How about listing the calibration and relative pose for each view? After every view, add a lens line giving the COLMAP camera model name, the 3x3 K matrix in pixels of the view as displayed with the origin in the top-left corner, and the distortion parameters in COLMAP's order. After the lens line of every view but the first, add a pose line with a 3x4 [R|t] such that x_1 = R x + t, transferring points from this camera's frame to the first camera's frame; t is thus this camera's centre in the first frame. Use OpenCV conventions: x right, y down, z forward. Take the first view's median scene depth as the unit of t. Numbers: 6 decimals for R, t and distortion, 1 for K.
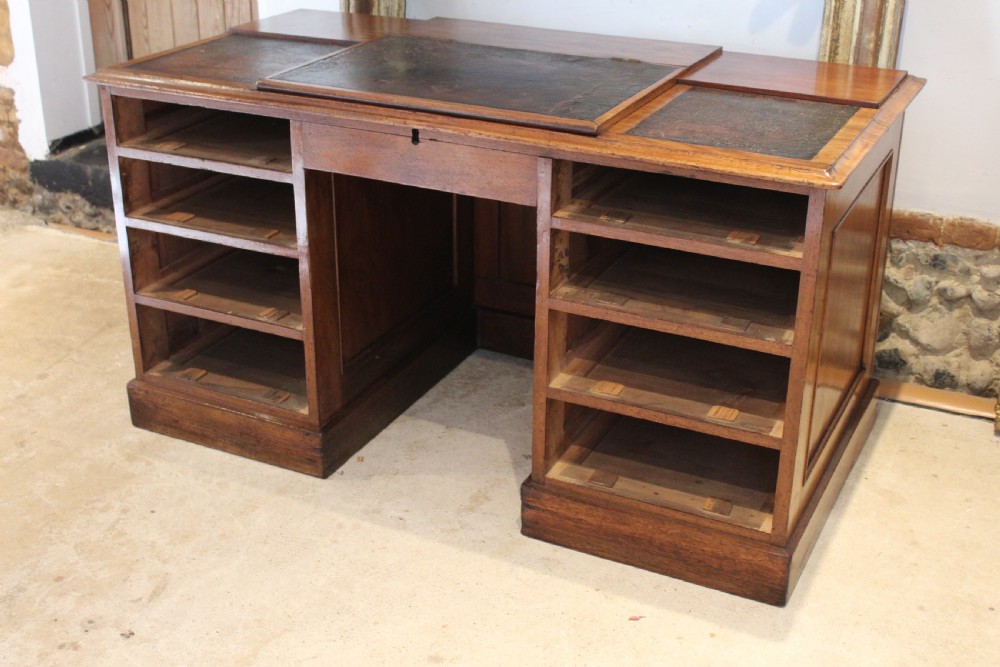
lens RADIAL K [[1279.9, 0, 486.7], [0, 1279.9, 328.5], [0, 0, 1]] dist [-0.073374, 0.111951]
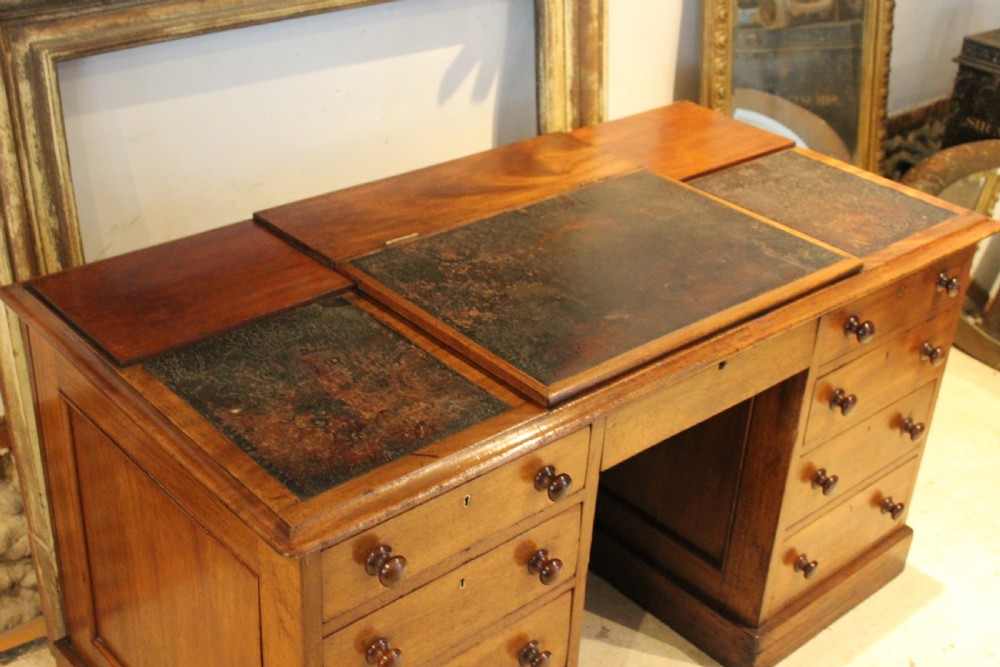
lens RADIAL K [[1279.9, 0, 486.7], [0, 1279.9, 328.5], [0, 0, 1]] dist [-0.073374, 0.111951]
pose [[0.379994, -0.431954, 0.817937, -0.587234], [0.340902, 0.887421, 0.310274, -0.363485], [-0.859878, 0.160934, 0.484468, 0.566514]]
